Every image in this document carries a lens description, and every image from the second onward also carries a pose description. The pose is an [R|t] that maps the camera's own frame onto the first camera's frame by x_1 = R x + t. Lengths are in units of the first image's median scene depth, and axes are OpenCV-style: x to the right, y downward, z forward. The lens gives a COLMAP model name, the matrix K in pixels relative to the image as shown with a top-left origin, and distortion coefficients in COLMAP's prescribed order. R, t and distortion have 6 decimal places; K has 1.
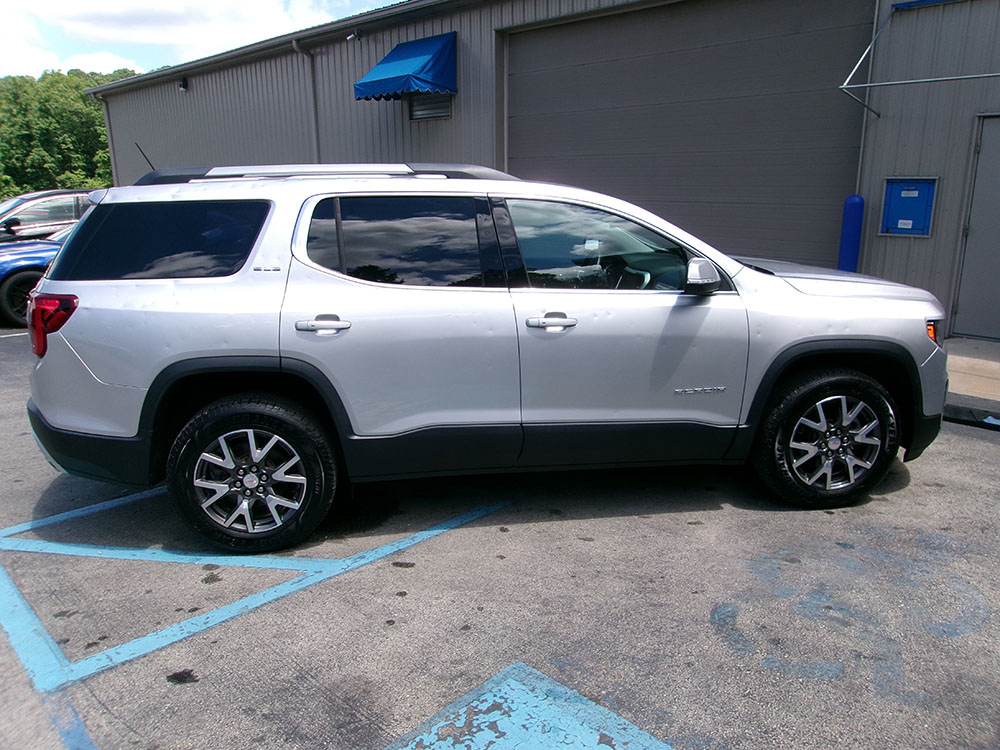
lens RADIAL K [[765.5, 0, 515.8], [0, 765.5, 375.6], [0, 0, 1]] dist [-0.081689, 0.142557]
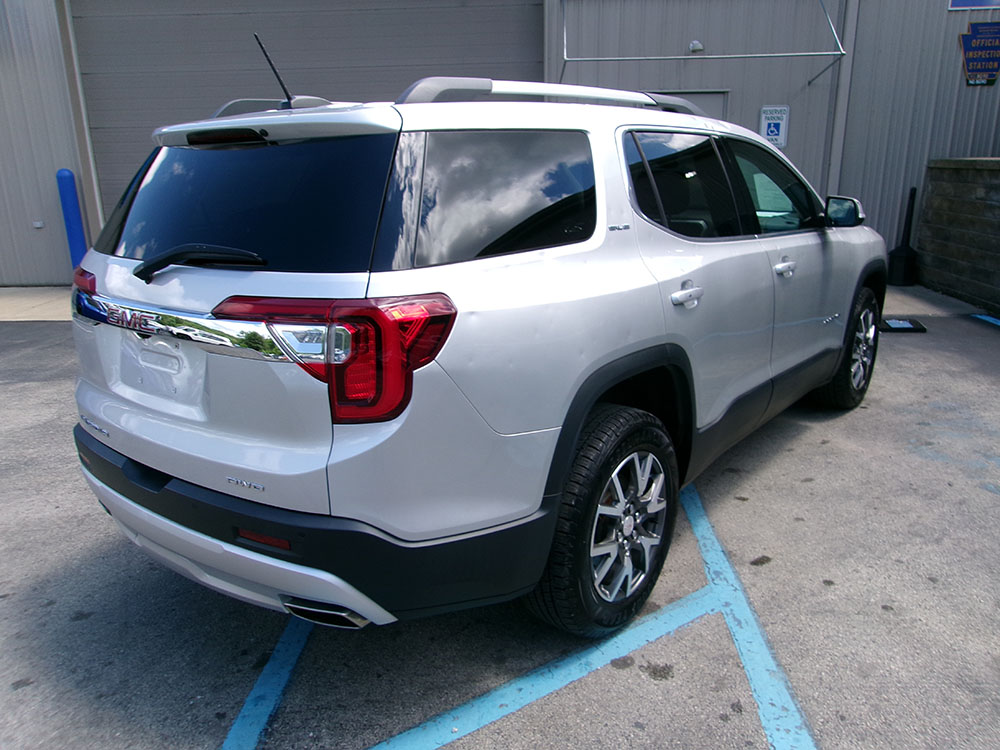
lens RADIAL K [[765.5, 0, 515.8], [0, 765.5, 375.6], [0, 0, 1]] dist [-0.081689, 0.142557]
pose [[0.739162, -0.194588, 0.644806, -0.752980], [0.185070, 0.979185, 0.083345, -0.069419], [-0.647603, 0.057729, 0.759788, 0.449306]]
